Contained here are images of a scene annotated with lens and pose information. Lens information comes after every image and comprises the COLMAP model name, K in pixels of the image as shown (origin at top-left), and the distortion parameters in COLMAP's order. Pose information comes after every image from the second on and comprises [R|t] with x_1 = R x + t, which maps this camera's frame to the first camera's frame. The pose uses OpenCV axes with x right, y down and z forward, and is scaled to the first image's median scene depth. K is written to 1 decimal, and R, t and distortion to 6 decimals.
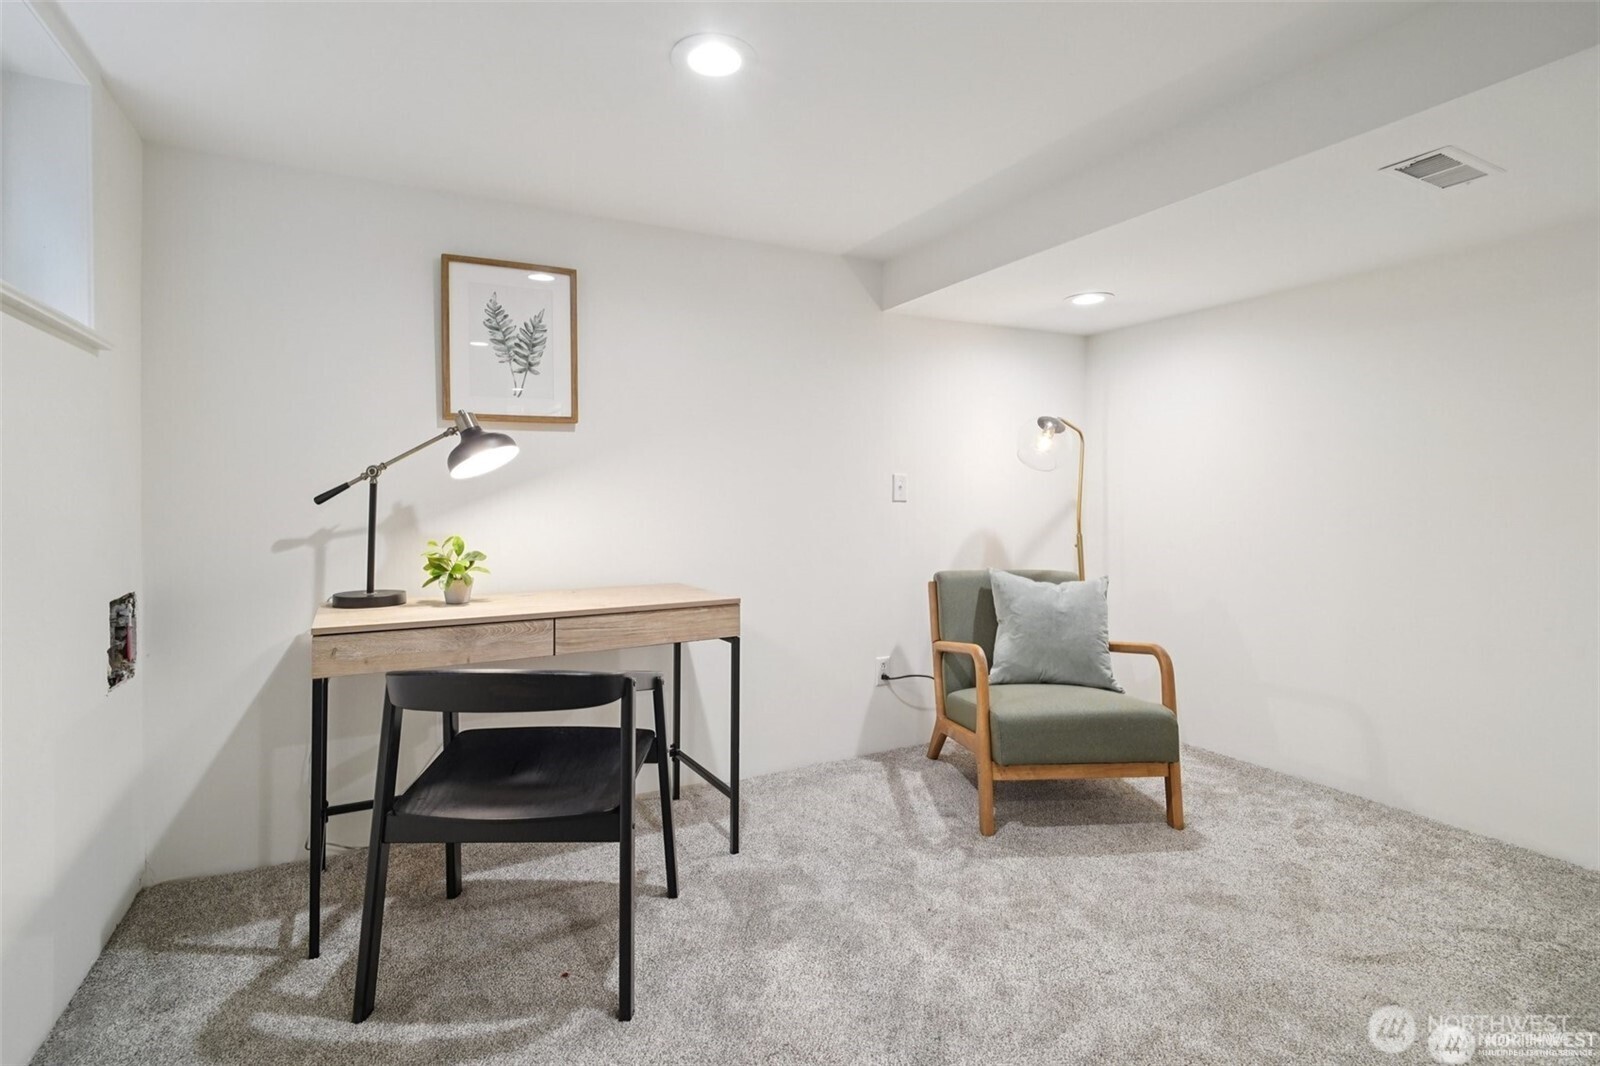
lens RADIAL K [[767.5, 0, 801.1], [0, 767.5, 488.9], [0, 0, 1]] dist [-0.002807, 0.000060]
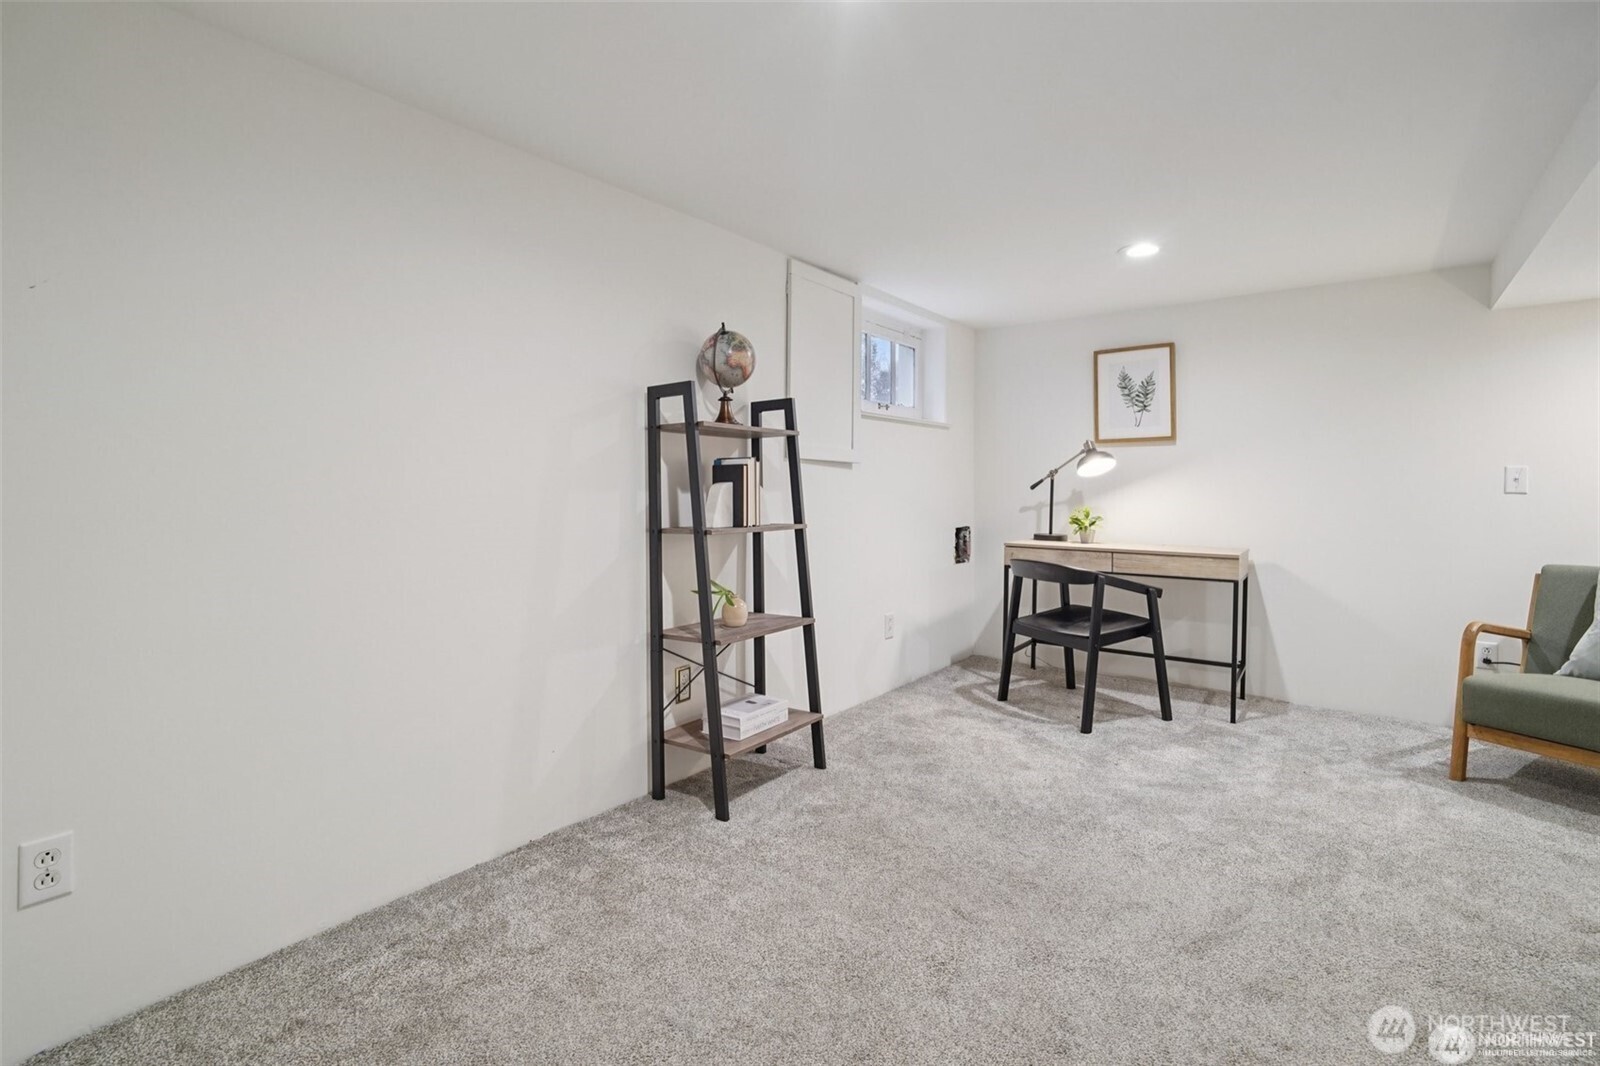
lens RADIAL K [[756.5, 0, 801.2], [0, 756.5, 521.6], [0, 0, 1]] dist [-0.004719, 0.000260]
pose [[0.422934, 0.046037, -0.904990, 0.879843], [0.003273, 0.998625, 0.052329, -0.002458], [0.906154, -0.025094, 0.422202, -0.388025]]
